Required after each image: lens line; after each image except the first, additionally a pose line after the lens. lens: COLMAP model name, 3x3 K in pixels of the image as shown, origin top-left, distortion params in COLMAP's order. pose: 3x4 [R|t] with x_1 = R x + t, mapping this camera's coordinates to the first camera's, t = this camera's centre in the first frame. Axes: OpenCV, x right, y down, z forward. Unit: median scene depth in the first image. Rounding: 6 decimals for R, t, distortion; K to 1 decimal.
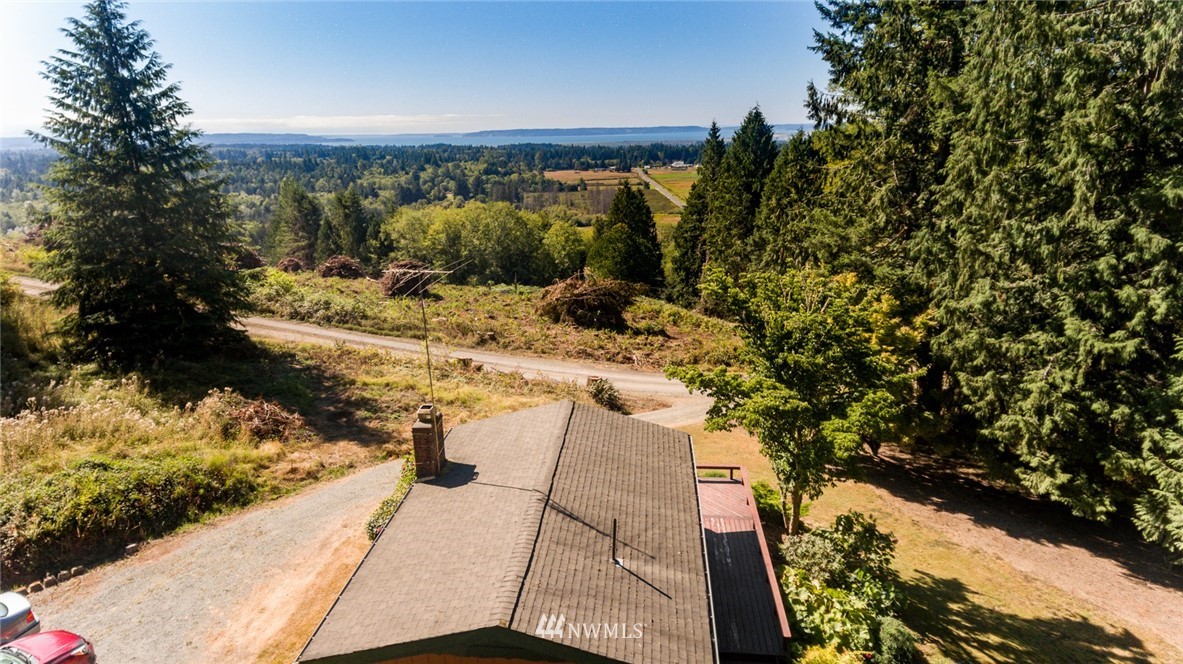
lens RADIAL K [[730.8, 0, 592.0], [0, 730.8, 308.2], [0, 0, 1]] dist [0.029599, -0.000887]
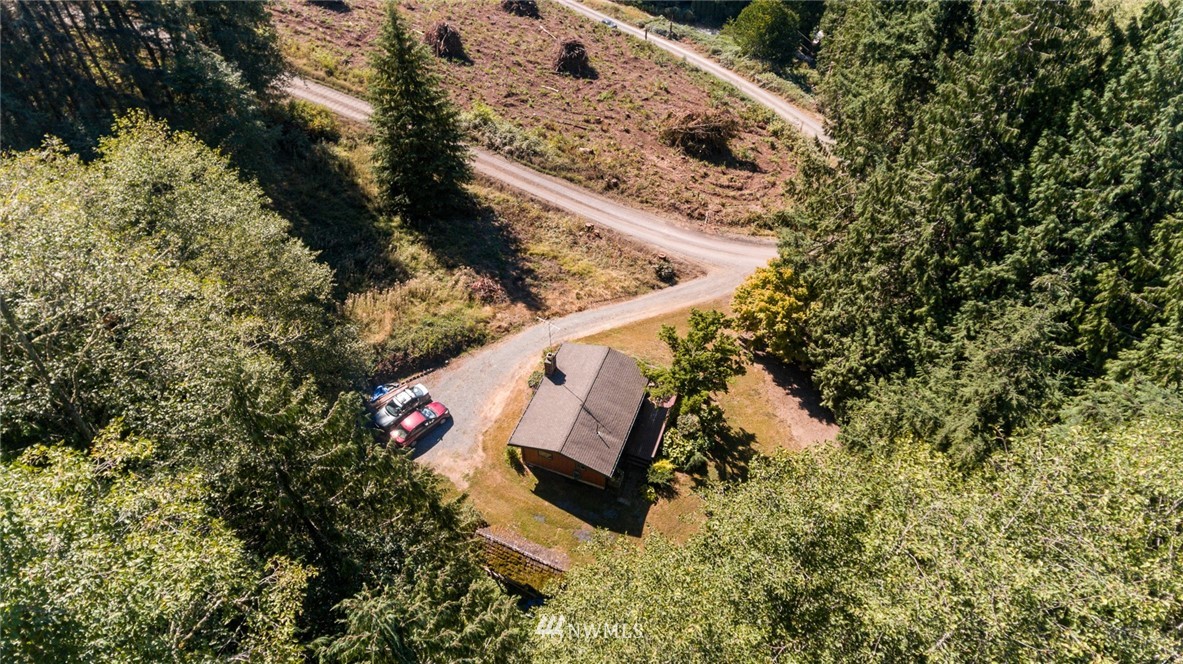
lens RADIAL K [[730.8, 0, 592.0], [0, 730.8, 308.2], [0, 0, 1]] dist [0.029599, -0.000887]
pose [[0.967413, 0.192994, -0.163904, 0.214124], [-0.096544, 0.879578, 0.465855, -0.821010], [0.234074, -0.434850, 0.869548, -0.802581]]
